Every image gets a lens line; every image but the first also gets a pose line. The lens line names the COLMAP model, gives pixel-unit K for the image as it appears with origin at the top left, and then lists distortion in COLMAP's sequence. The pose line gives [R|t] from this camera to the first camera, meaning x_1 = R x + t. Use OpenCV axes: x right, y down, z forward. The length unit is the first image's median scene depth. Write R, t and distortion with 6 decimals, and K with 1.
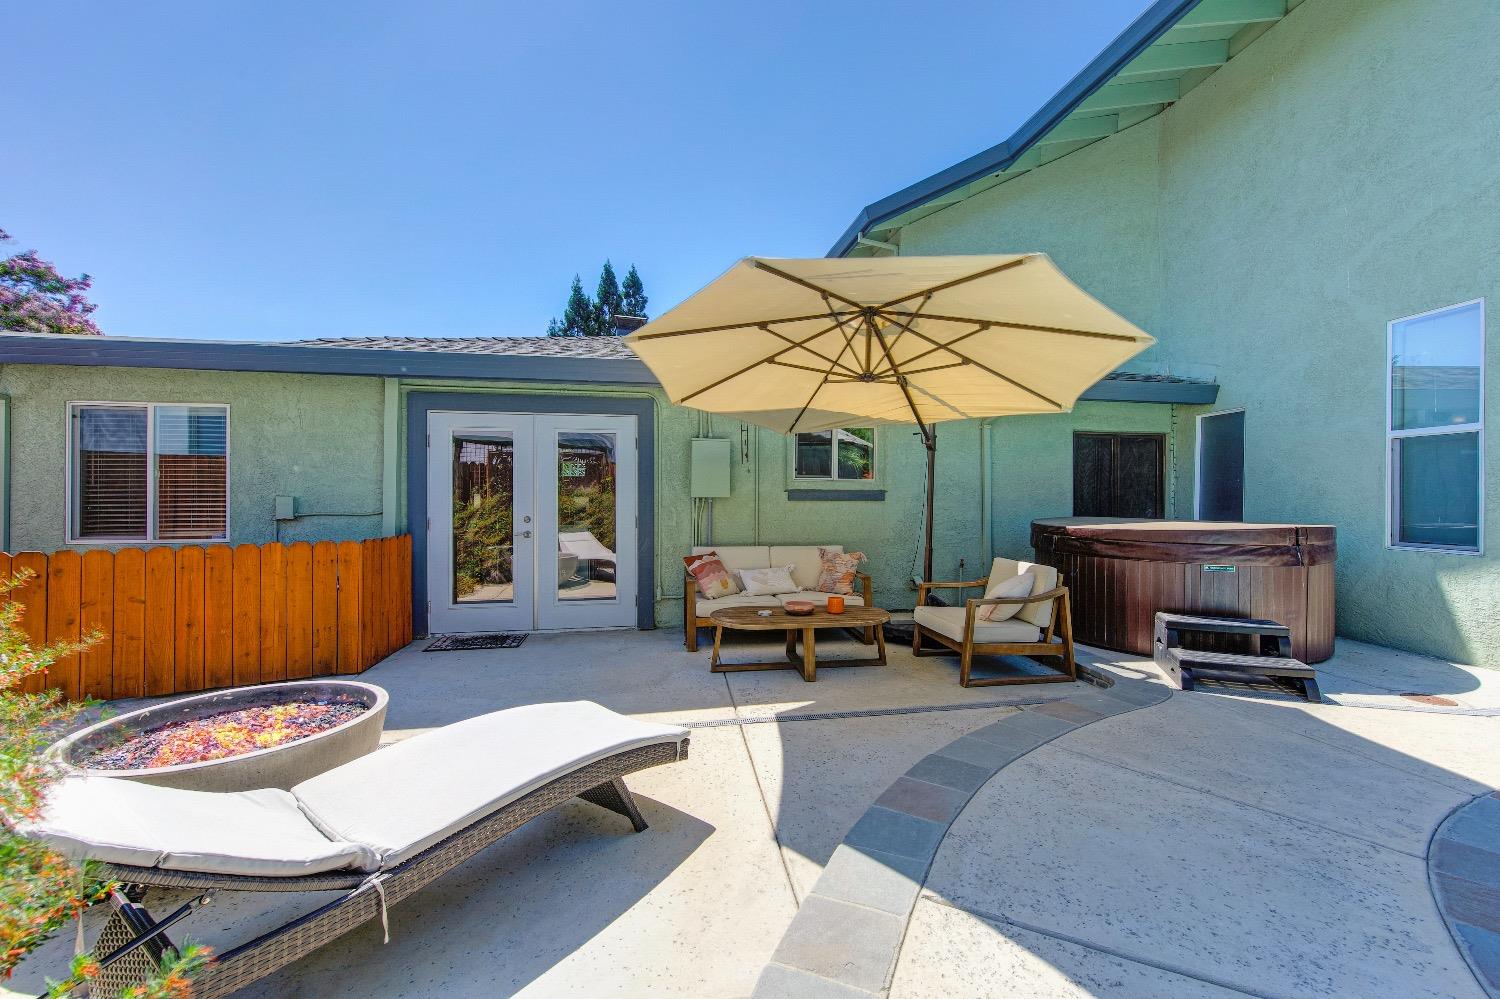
lens RADIAL K [[606.2, 0, 748.6], [0, 606.2, 492.1], [0, 0, 1]] dist [0.004872, -0.000657]
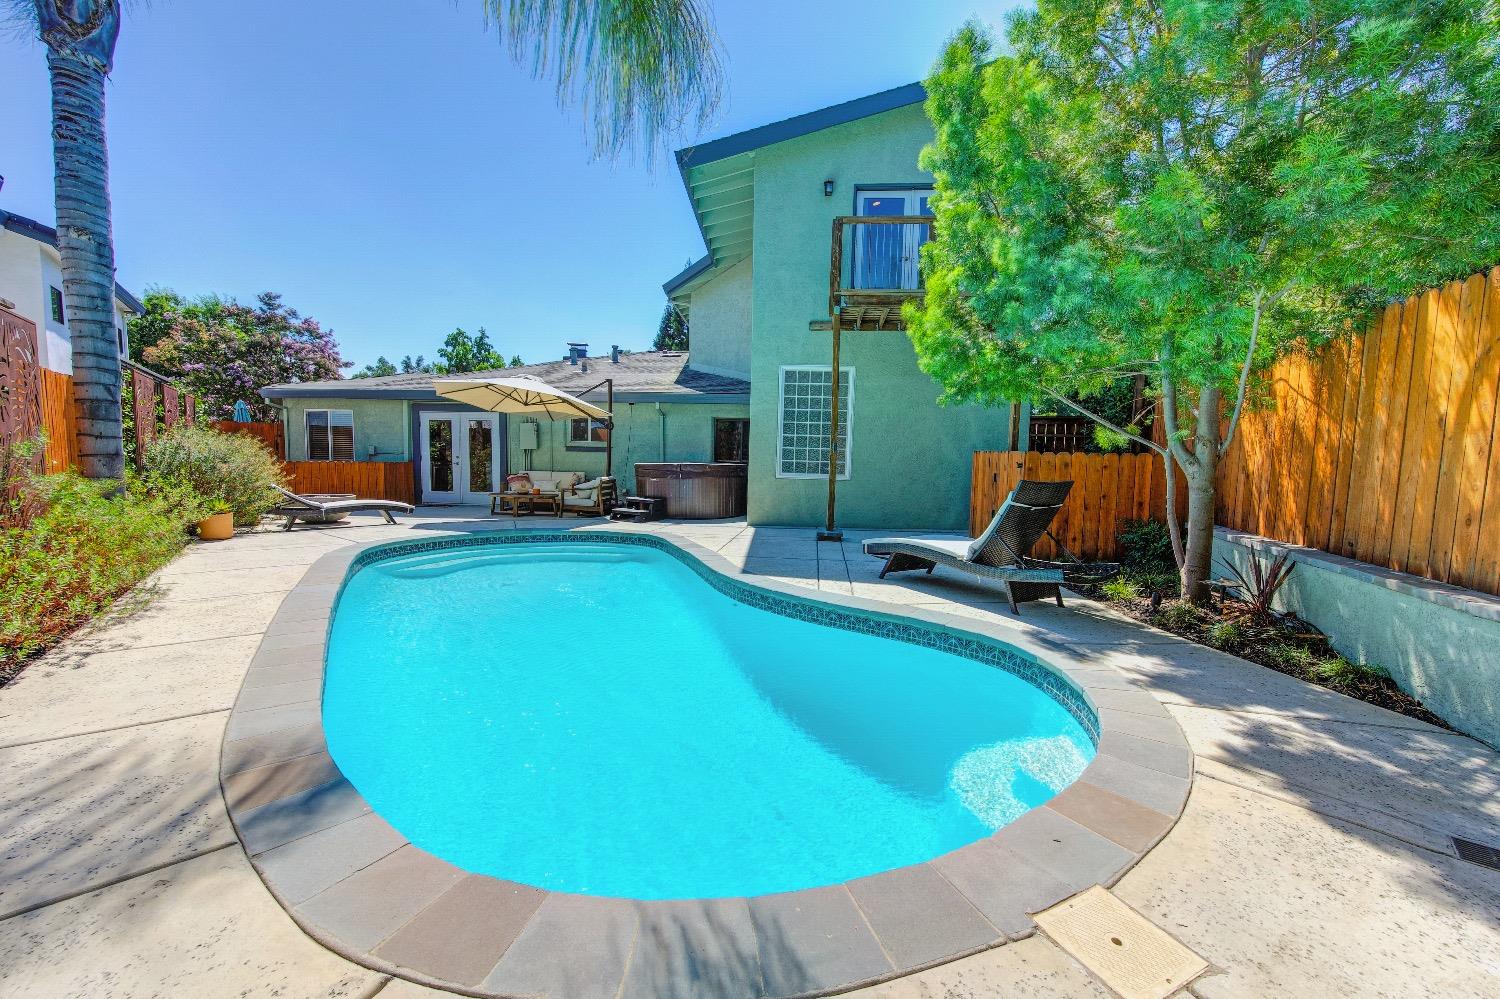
lens RADIAL K [[606.2, 0, 753.7], [0, 606.2, 507.6], [0, 0, 1]] dist [0.004872, -0.000657]
pose [[0.963603, 0.038284, -0.264582, 1.299404], [-0.019234, 0.997056, 0.074220, 0.041330], [0.266644, -0.066429, 0.961503, -0.921259]]
